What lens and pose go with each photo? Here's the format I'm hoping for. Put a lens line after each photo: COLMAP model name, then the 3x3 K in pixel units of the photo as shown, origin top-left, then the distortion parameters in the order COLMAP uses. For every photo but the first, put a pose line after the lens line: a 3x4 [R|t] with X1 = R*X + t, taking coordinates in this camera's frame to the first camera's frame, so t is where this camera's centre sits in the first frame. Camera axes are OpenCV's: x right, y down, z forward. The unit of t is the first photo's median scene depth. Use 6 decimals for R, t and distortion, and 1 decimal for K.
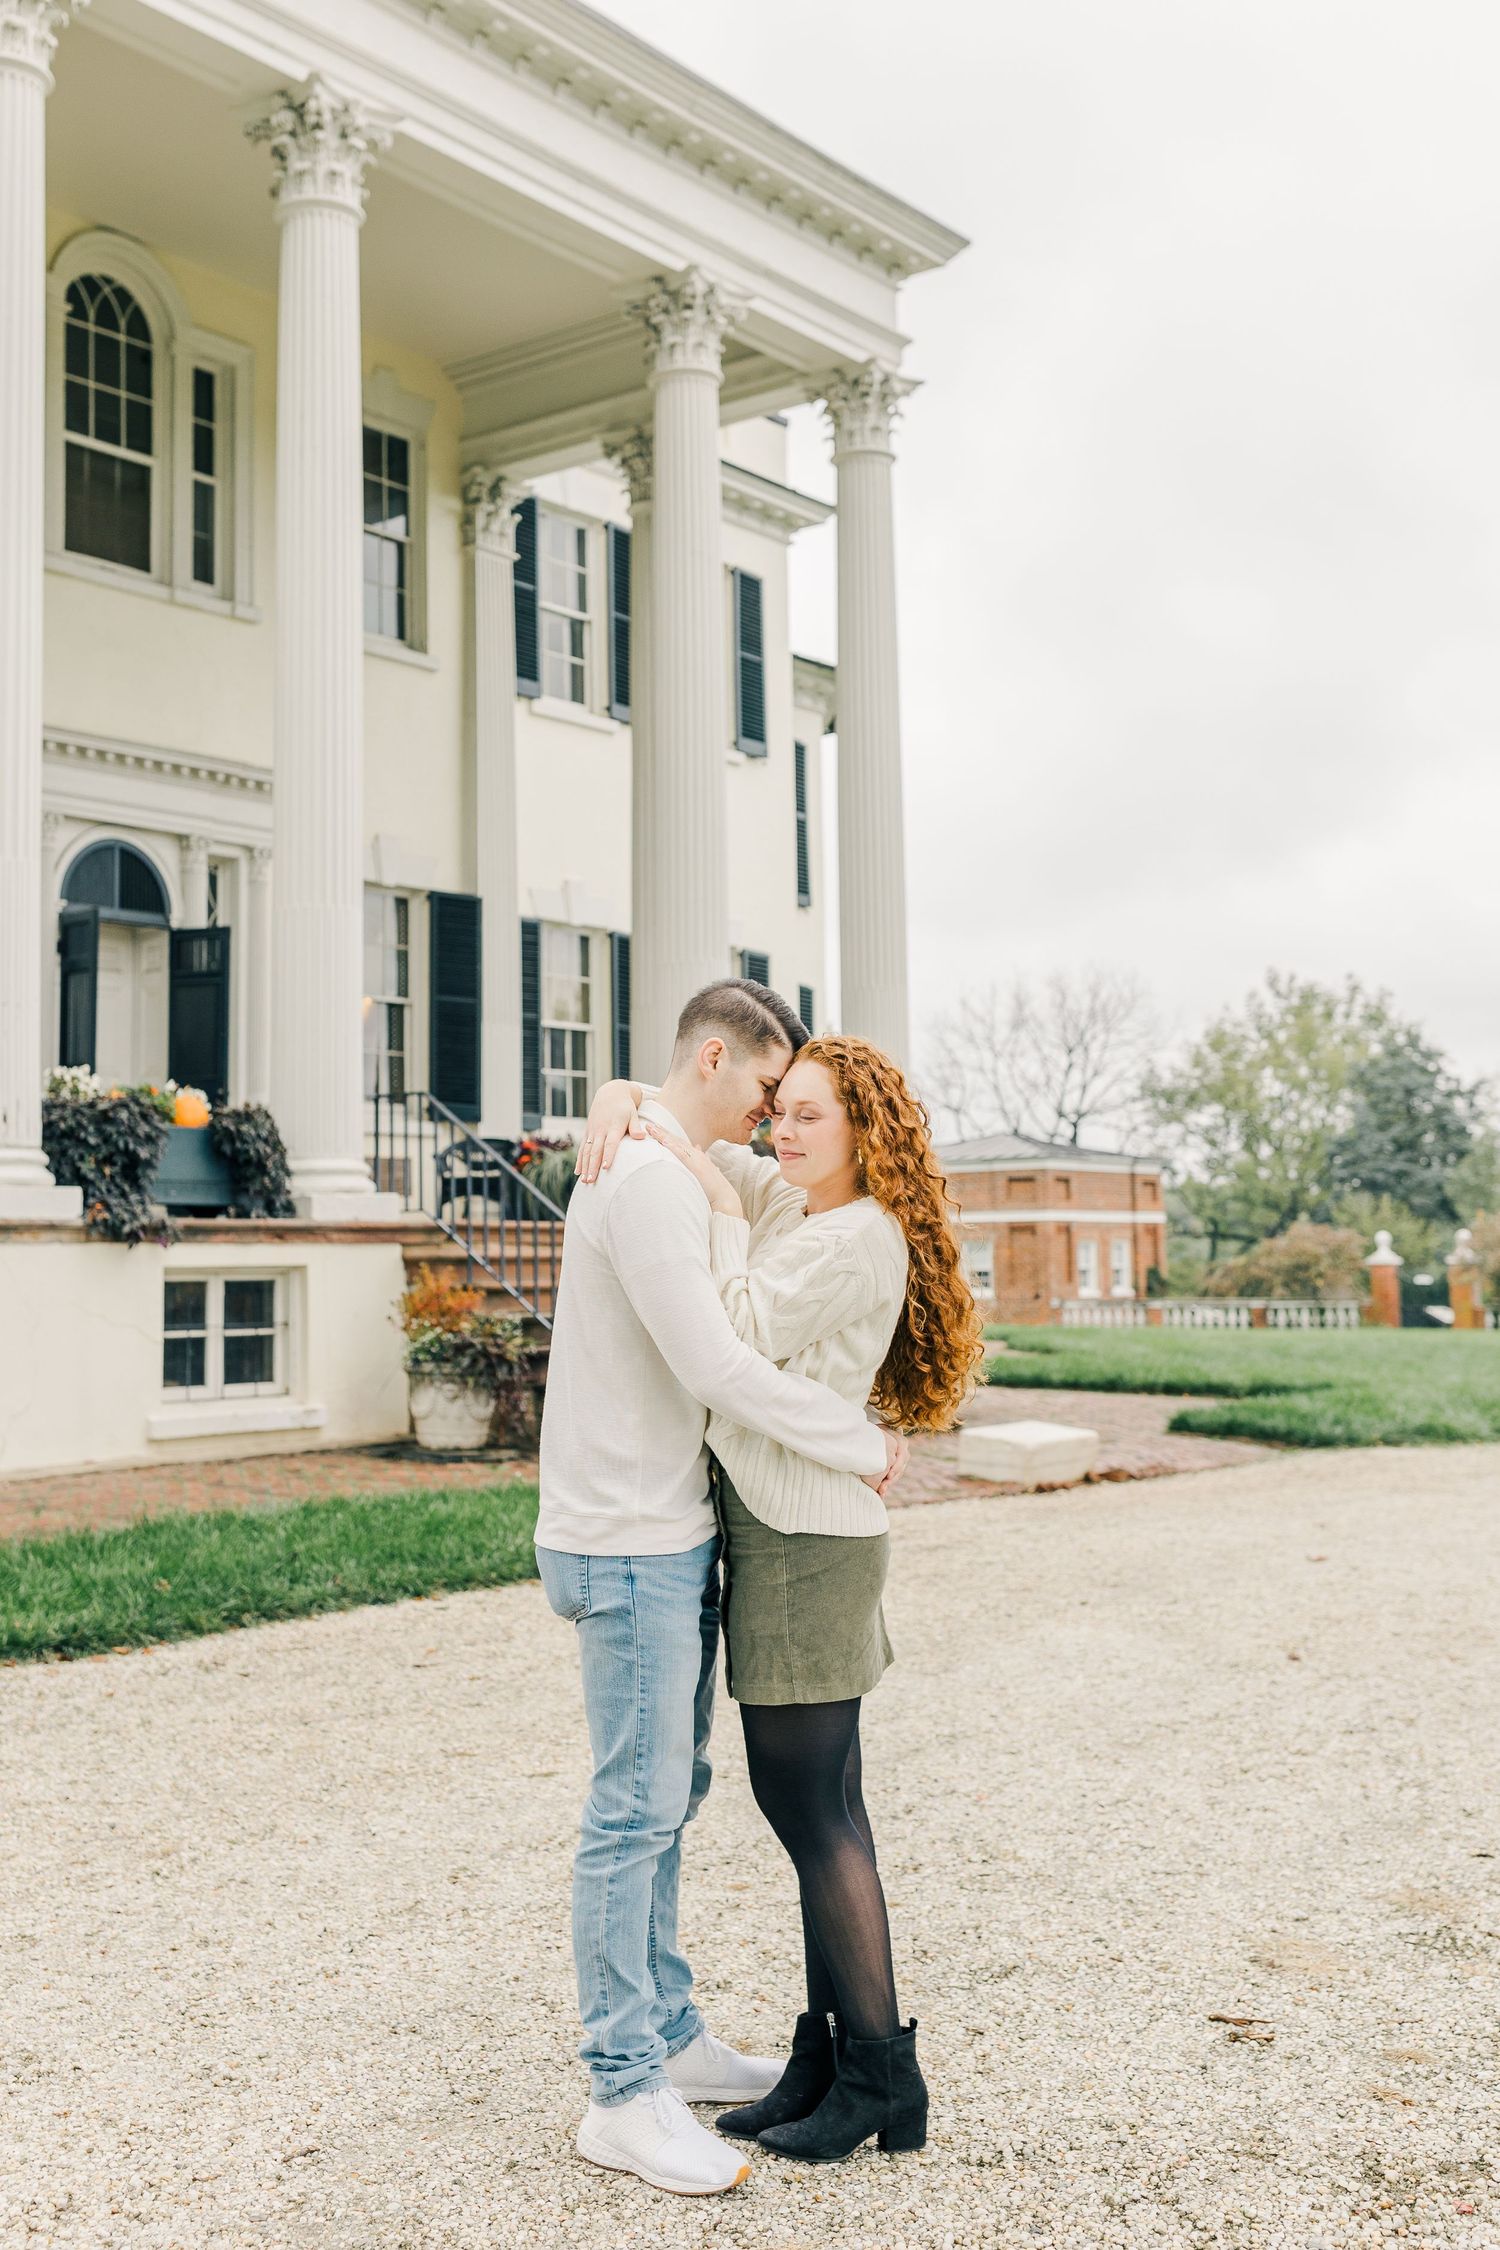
lens RADIAL K [[2478.4, 0, 697.0], [0, 2478.4, 1044.8], [0, 0, 1]] dist [0.001249, 0.000000]
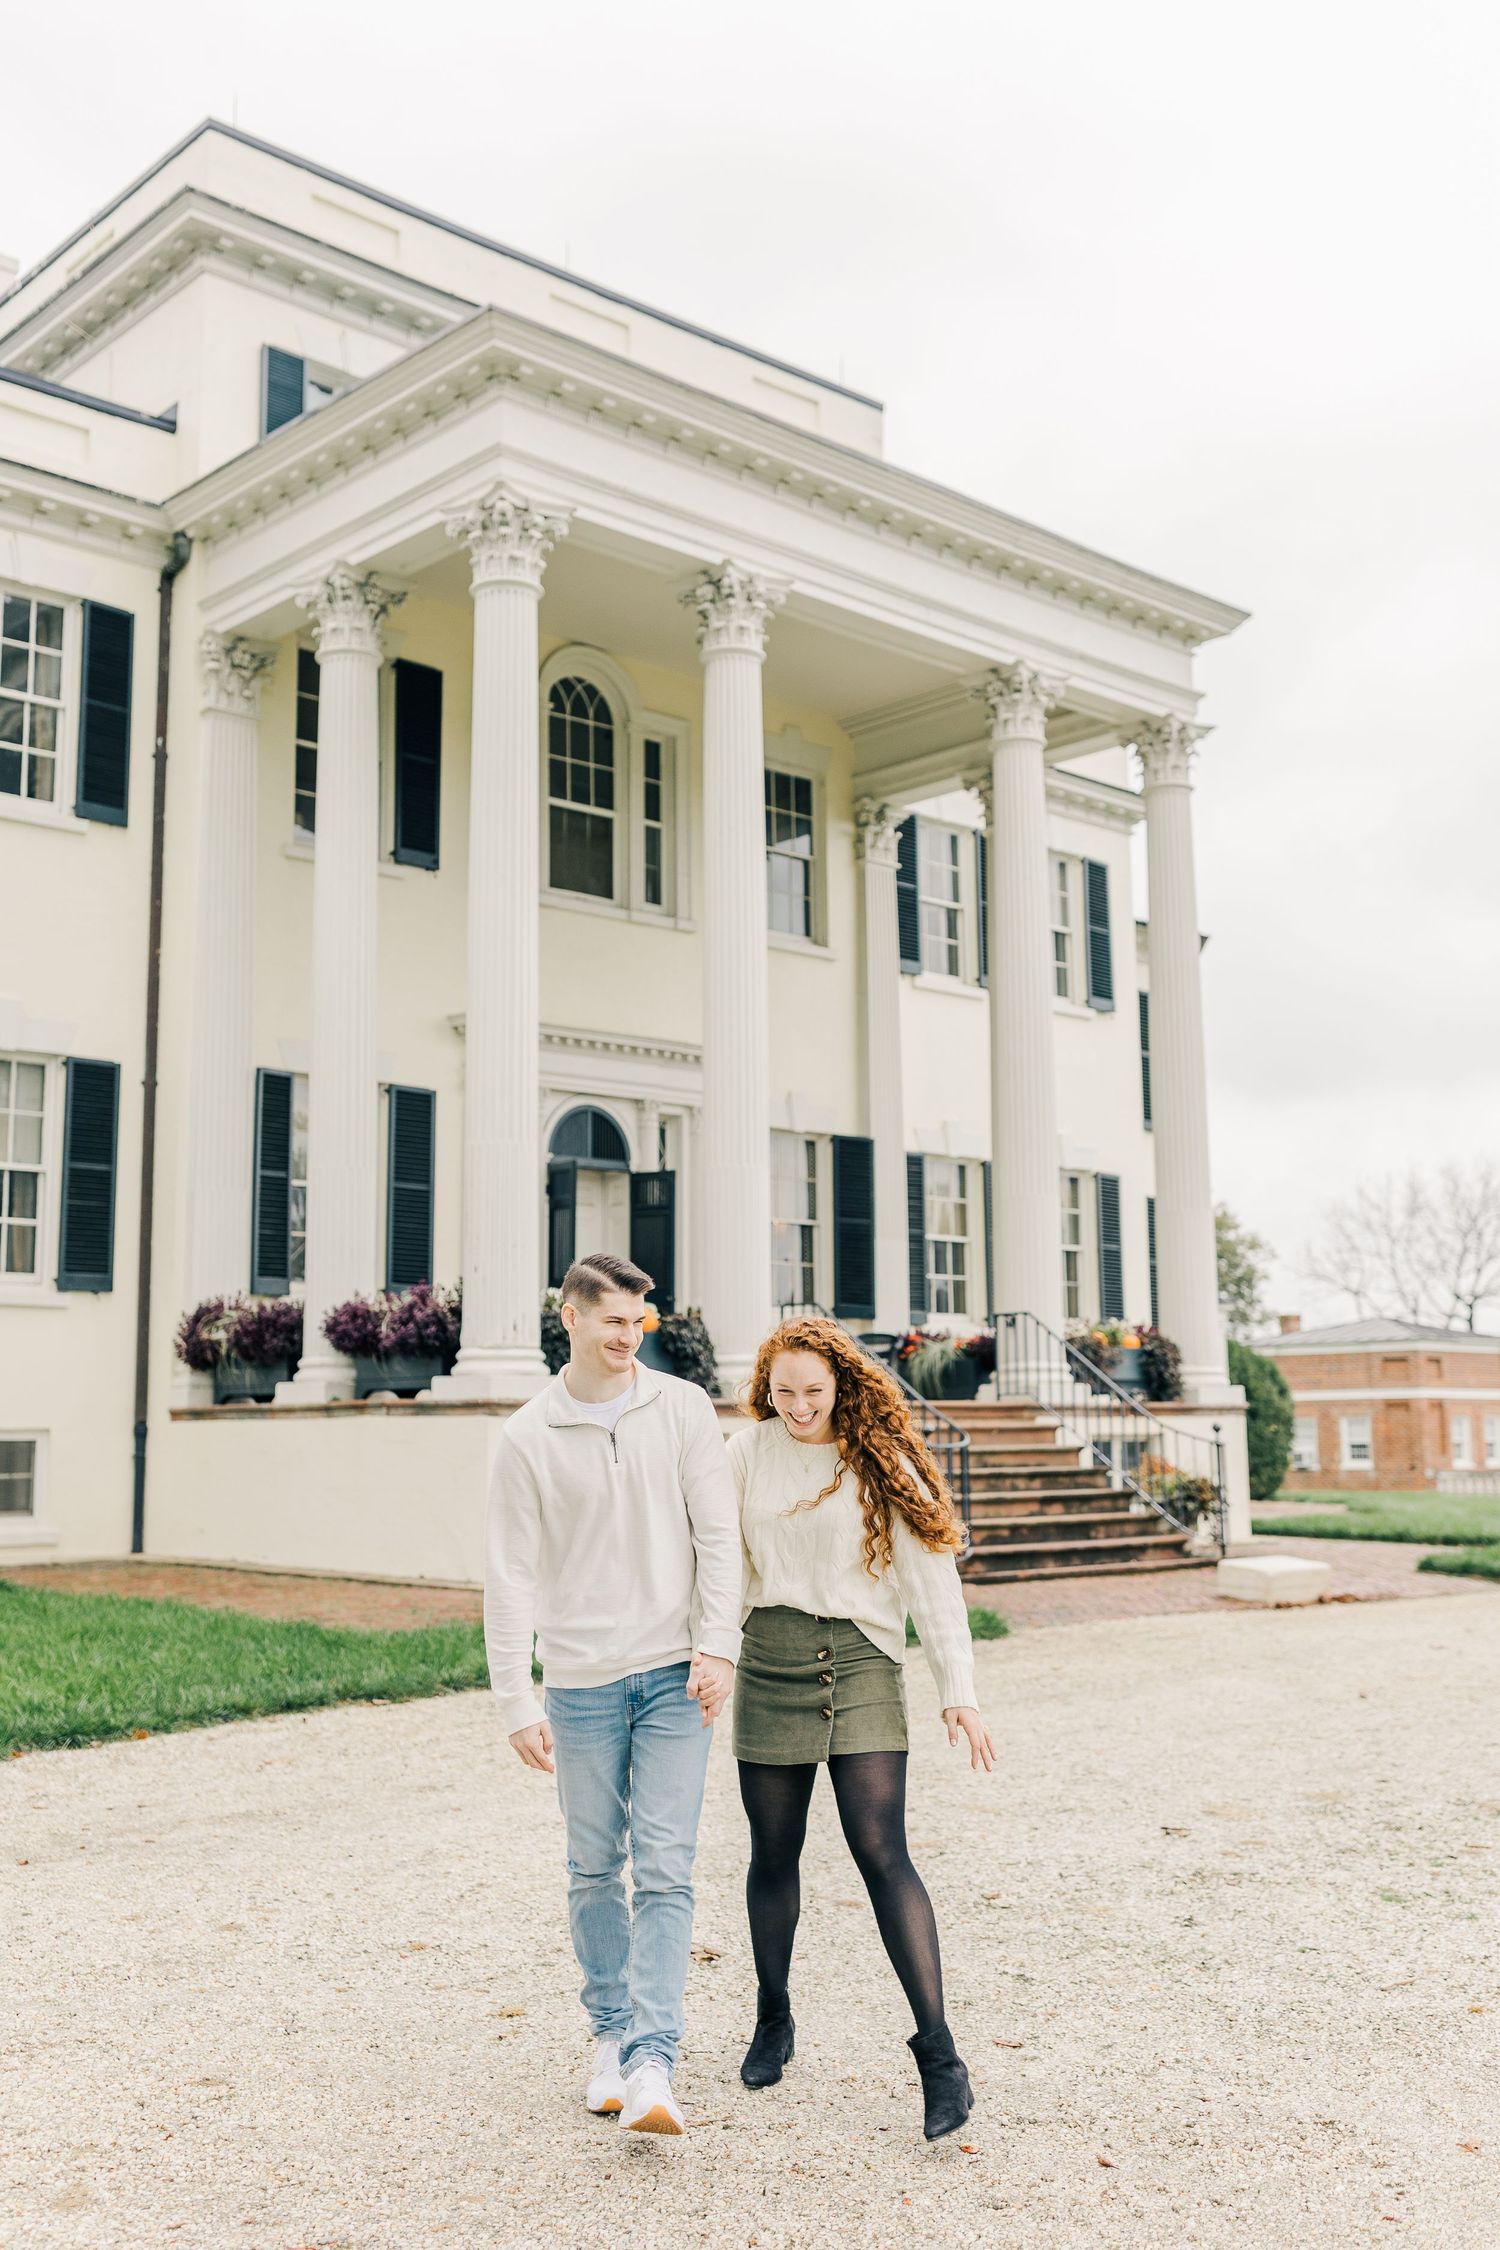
lens RADIAL K [[2267.9, 0, 731.6], [0, 2267.9, 1116.2], [0, 0, 1]] dist [0.020756, 0.000000]
pose [[0.986088, -0.019156, -0.165114, 0.035667], [0.010615, 0.998567, -0.052461, -0.012993], [0.165882, 0.049978, 0.984878, -0.159006]]
